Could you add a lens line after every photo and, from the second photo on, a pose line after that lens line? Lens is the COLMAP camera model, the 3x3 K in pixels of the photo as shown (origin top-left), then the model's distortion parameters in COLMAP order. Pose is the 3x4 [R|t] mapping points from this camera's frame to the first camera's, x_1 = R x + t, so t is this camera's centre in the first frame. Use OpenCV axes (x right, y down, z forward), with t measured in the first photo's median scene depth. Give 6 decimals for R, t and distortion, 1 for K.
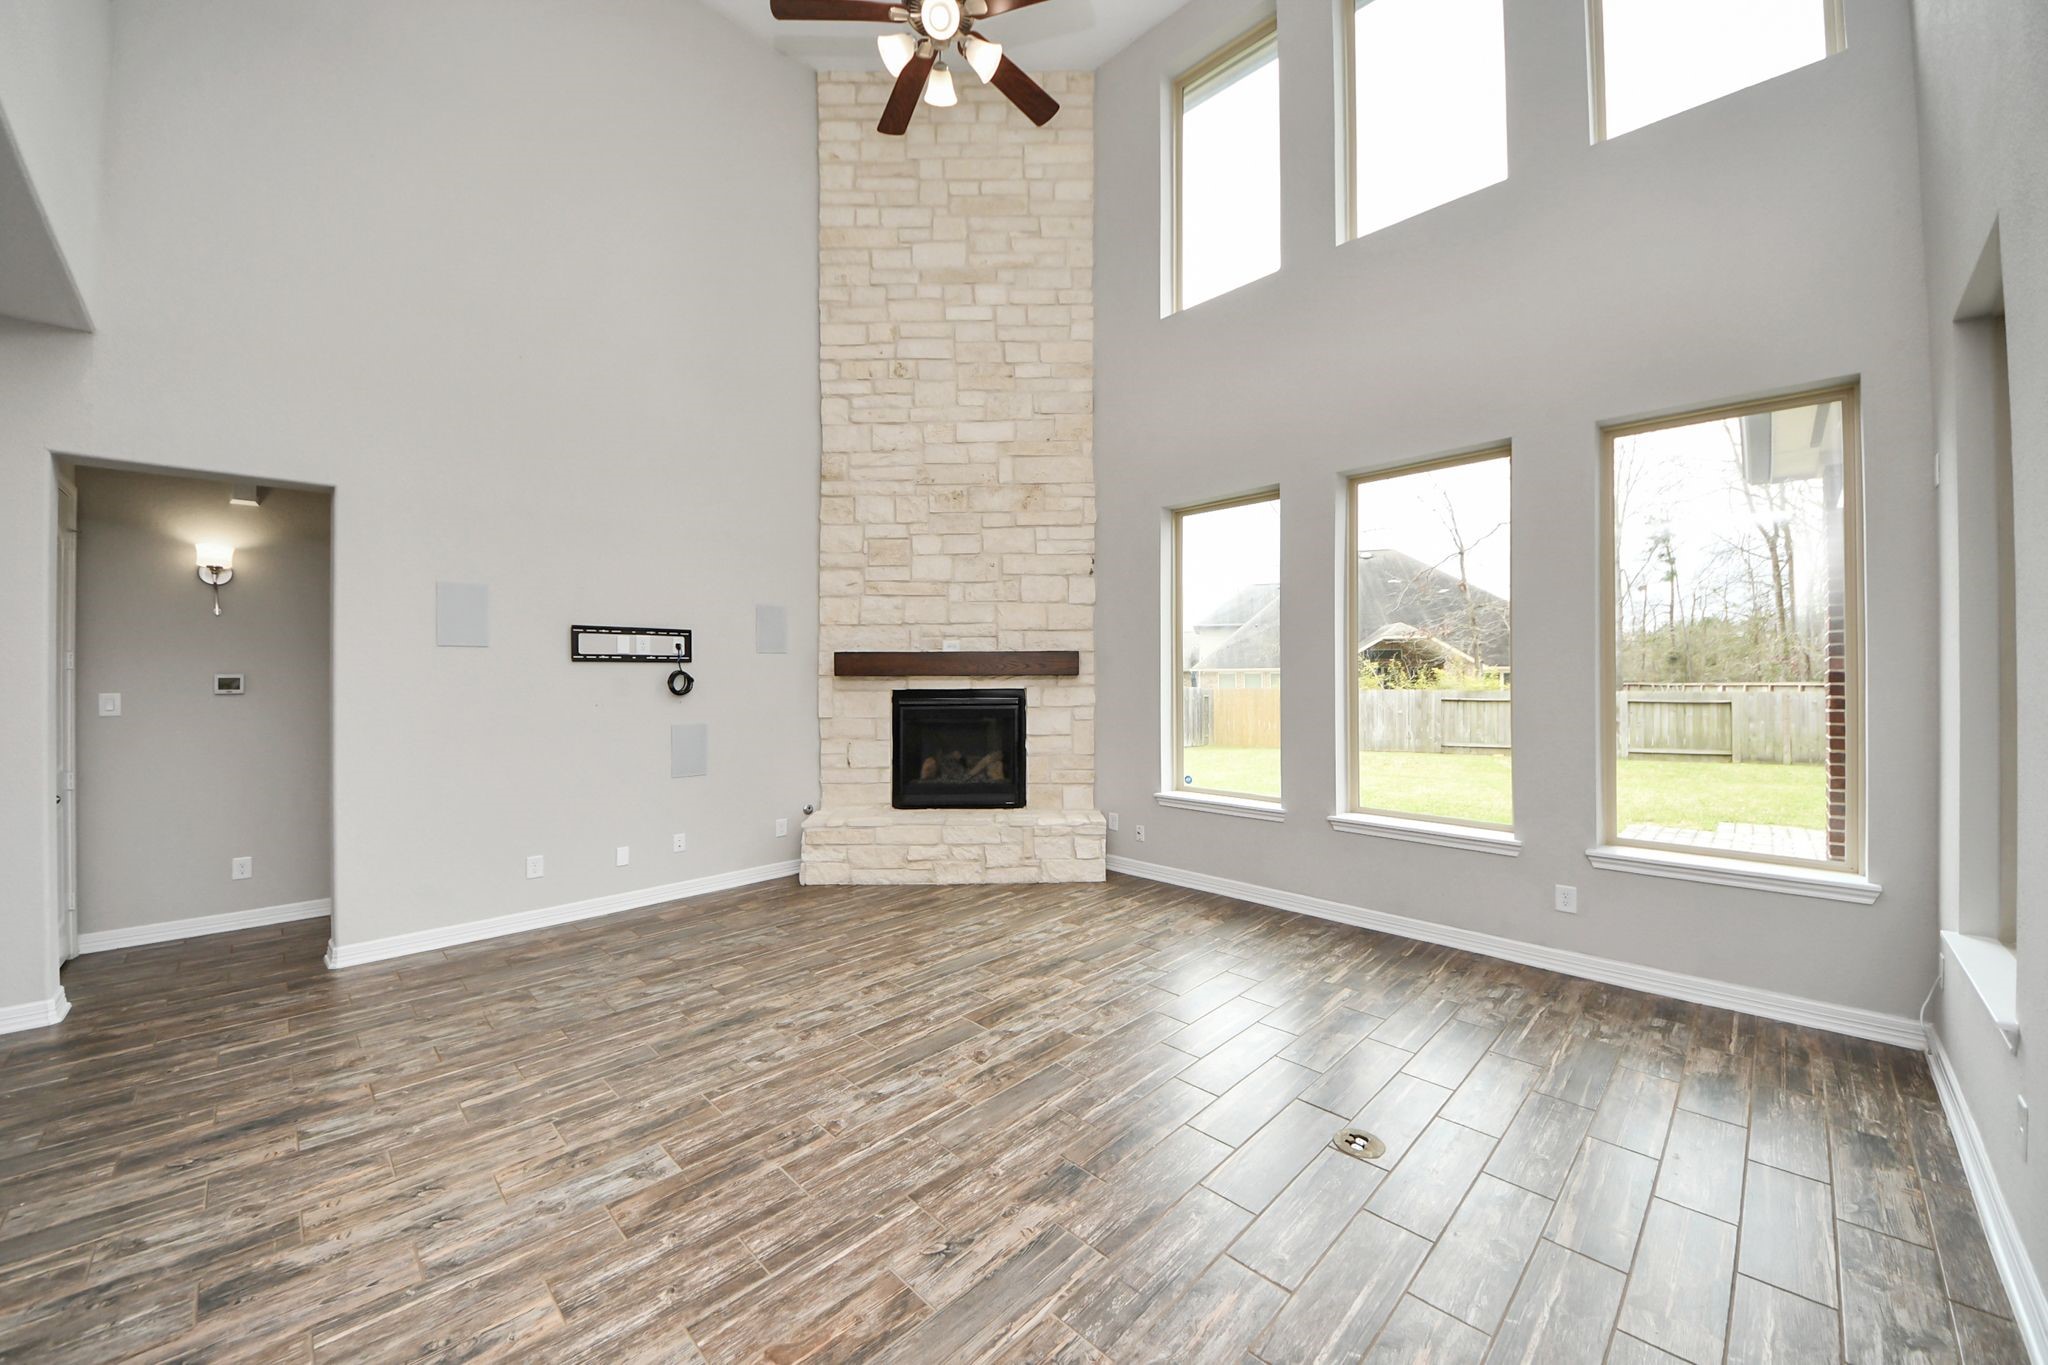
lens RADIAL K [[741.2, 0, 1024.0], [0, 741.2, 682.5], [0, 0, 1]] dist [0.002624, -0.008586]
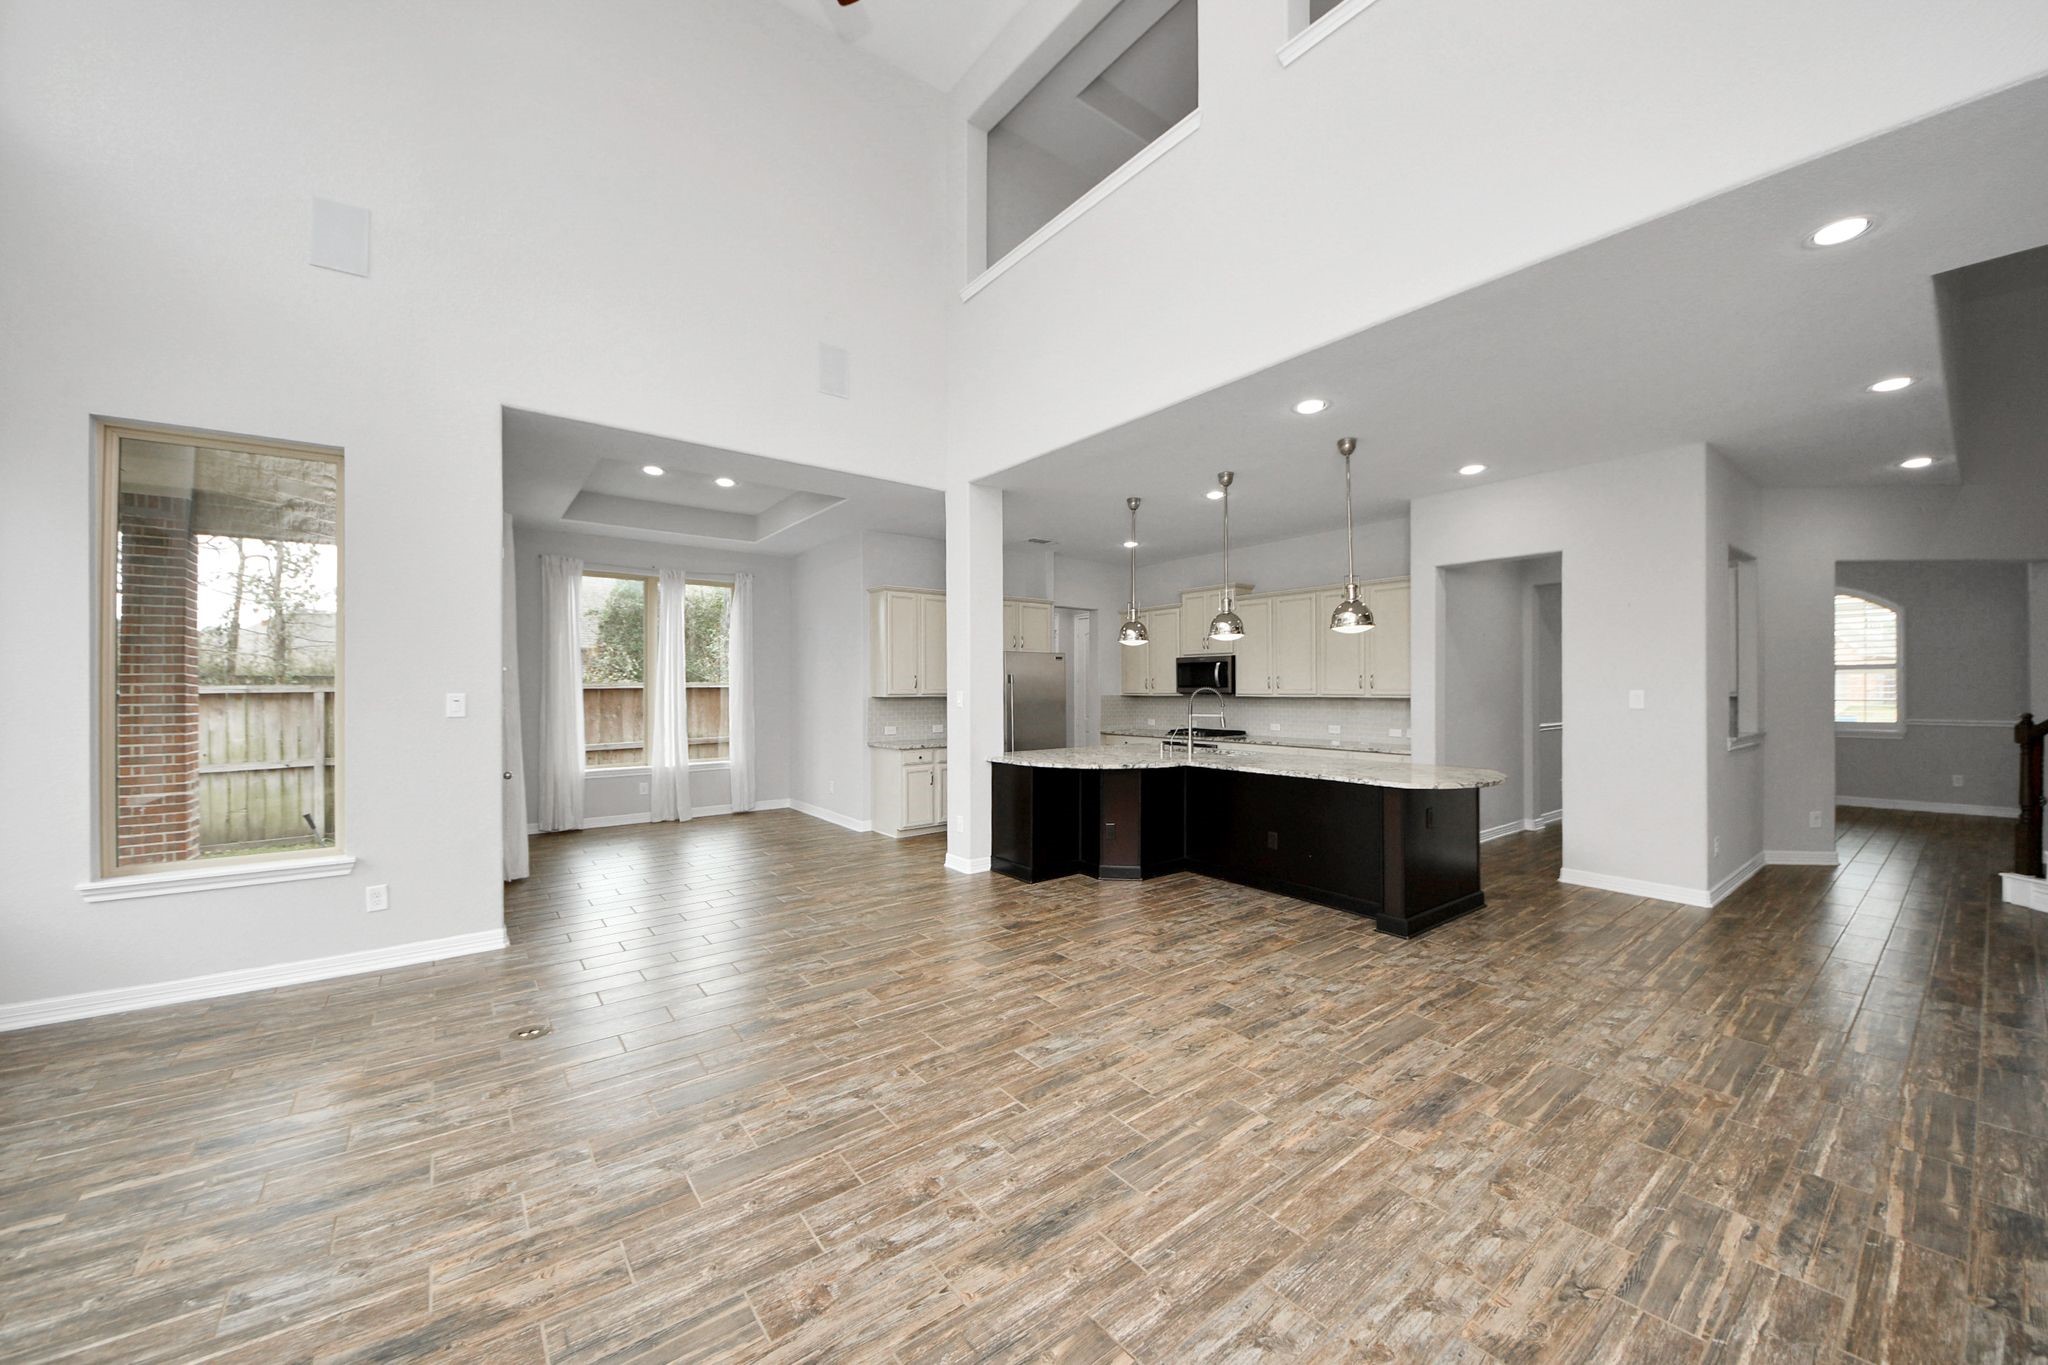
lens RADIAL K [[734.9, 0, 1032.5], [0, 734.9, 683.5], [0, 0, 1]] dist [0.046644, -0.030418]
pose [[-0.992569, 0.006163, 0.121525, -0.298997], [0.007541, 0.999912, 0.010883, -0.013458], [-0.121447, 0.011718, -0.992529, 1.050559]]
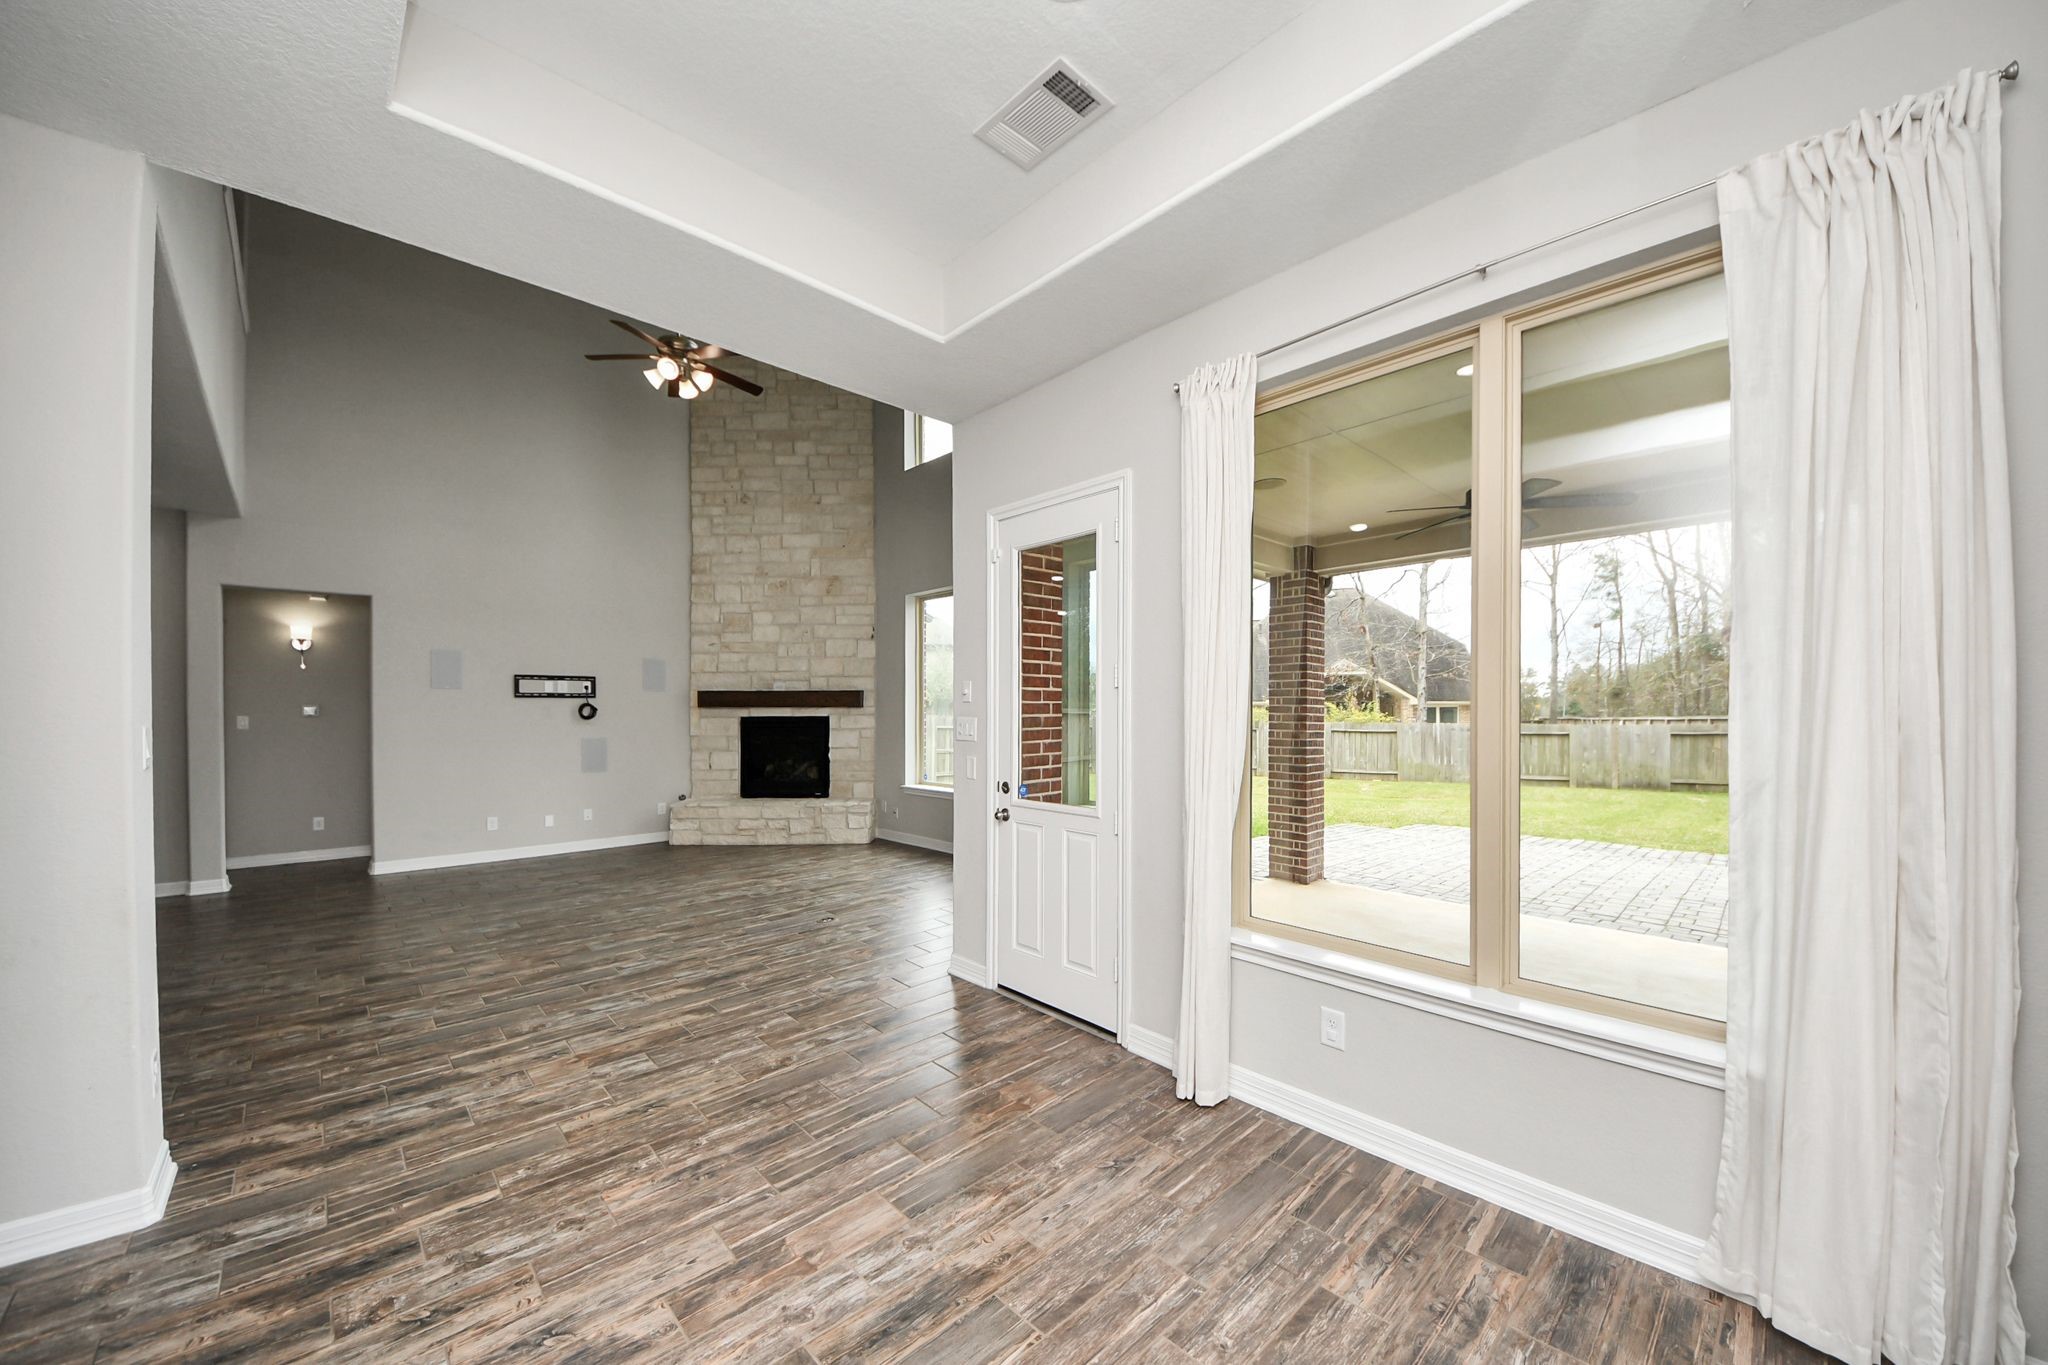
lens RADIAL K [[760.2, 0, 1029.0], [0, 760.2, 715.6], [0, 0, 1]] dist [0.024535, -0.026299]
pose [[0.999218, 0.003393, -0.039392, 0.519897], [-0.003421, 0.999994, -0.000641, 0.007884], [0.039389, 0.000775, 0.999224, -0.557955]]
